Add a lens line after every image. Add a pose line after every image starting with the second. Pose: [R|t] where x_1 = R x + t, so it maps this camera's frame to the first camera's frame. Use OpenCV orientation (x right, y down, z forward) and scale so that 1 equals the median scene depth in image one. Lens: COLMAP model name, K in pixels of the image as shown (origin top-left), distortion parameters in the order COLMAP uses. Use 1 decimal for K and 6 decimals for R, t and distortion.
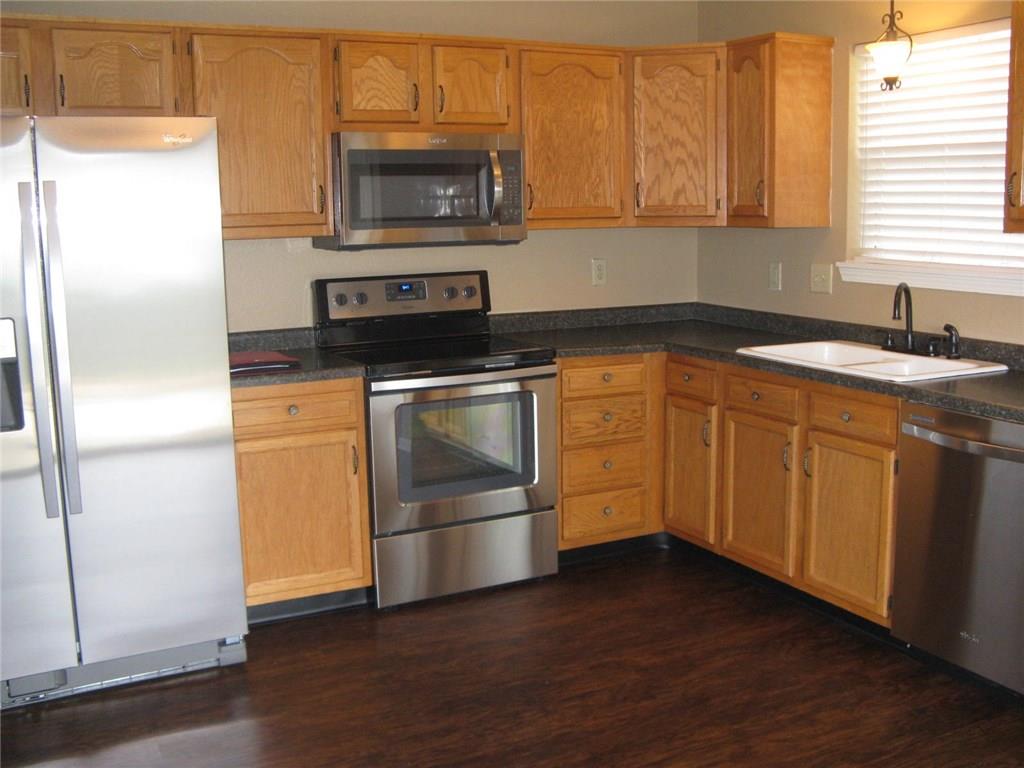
lens RADIAL K [[1055.6, 0, 521.4], [0, 1055.6, 364.0], [0, 0, 1]] dist [-0.186024, 0.190516]
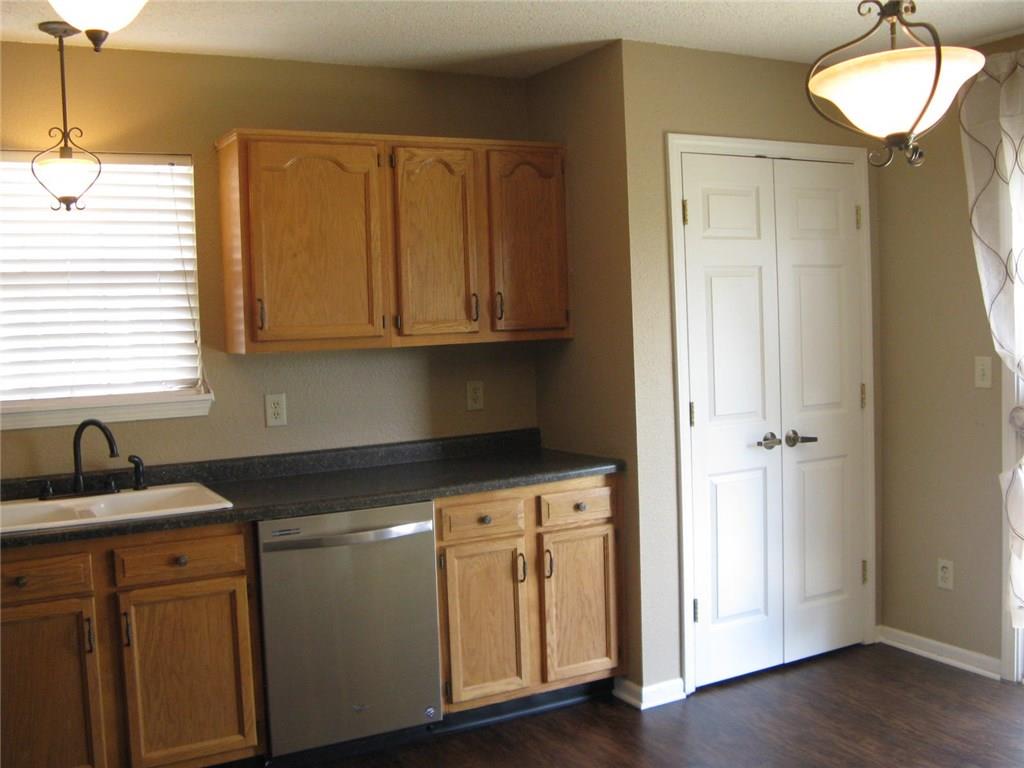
lens RADIAL K [[1055.6, 0, 521.4], [0, 1055.6, 364.0], [0, 0, 1]] dist [-0.186024, 0.190516]
pose [[-0.025300, -0.035093, 0.999064, -0.488664], [0.183367, 0.982265, 0.039147, -0.081668], [-0.982719, 0.184186, -0.018417, 0.557601]]
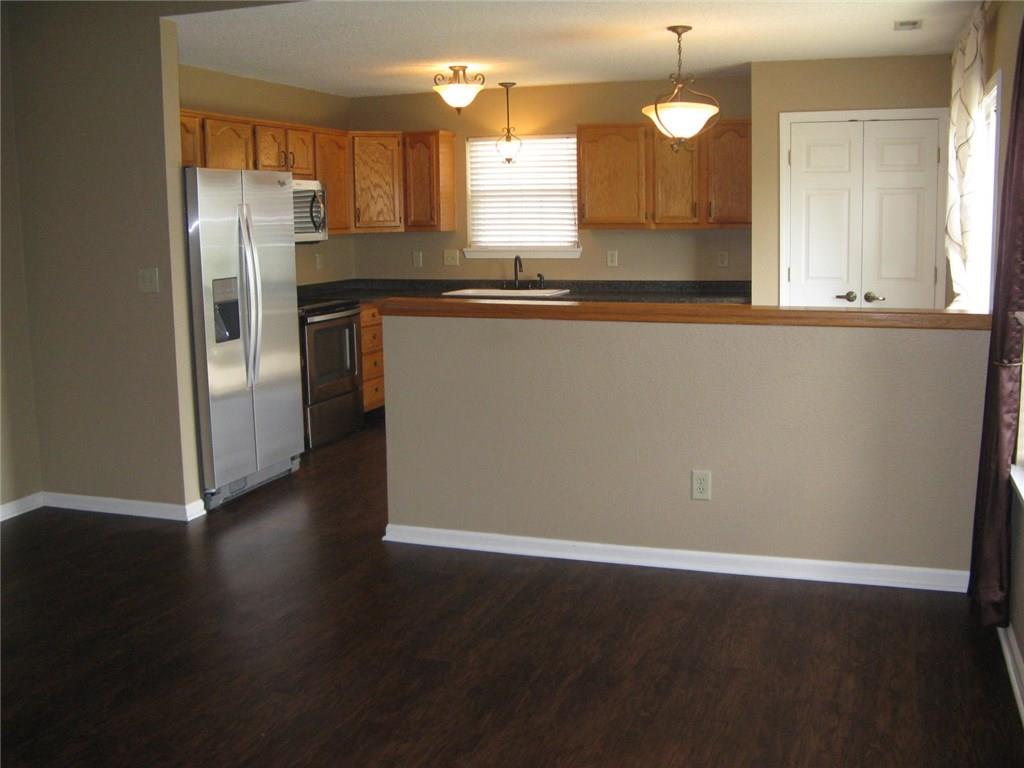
lens RADIAL K [[1055.6, 0, 521.4], [0, 1055.6, 364.0], [0, 0, 1]] dist [-0.186024, 0.190516]
pose [[0.722980, -0.090427, 0.684925, -0.979897], [0.107071, 0.994084, 0.018223, 0.090828], [-0.682521, 0.060161, 0.728385, -0.485613]]
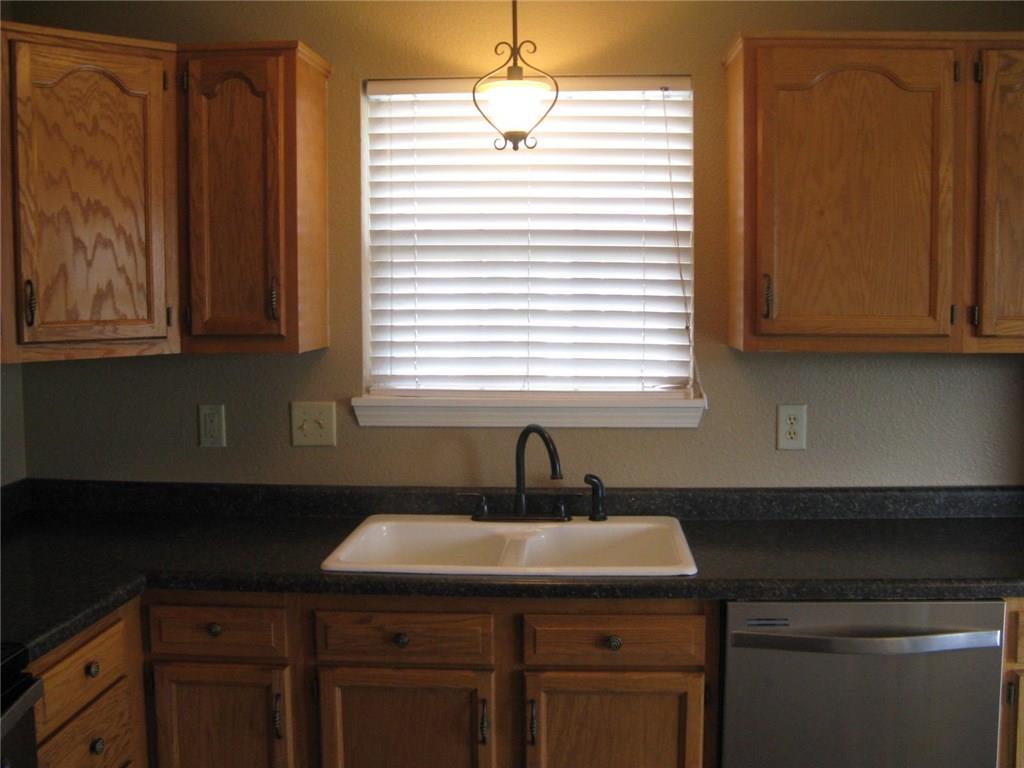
lens RADIAL K [[1055.6, 0, 521.4], [0, 1055.6, 364.0], [0, 0, 1]] dist [-0.186024, 0.190516]
pose [[0.513024, -0.052635, 0.856759, -0.218550], [0.125473, 0.991996, -0.014190, -0.097815], [-0.849154, 0.114779, 0.515522, 0.559867]]
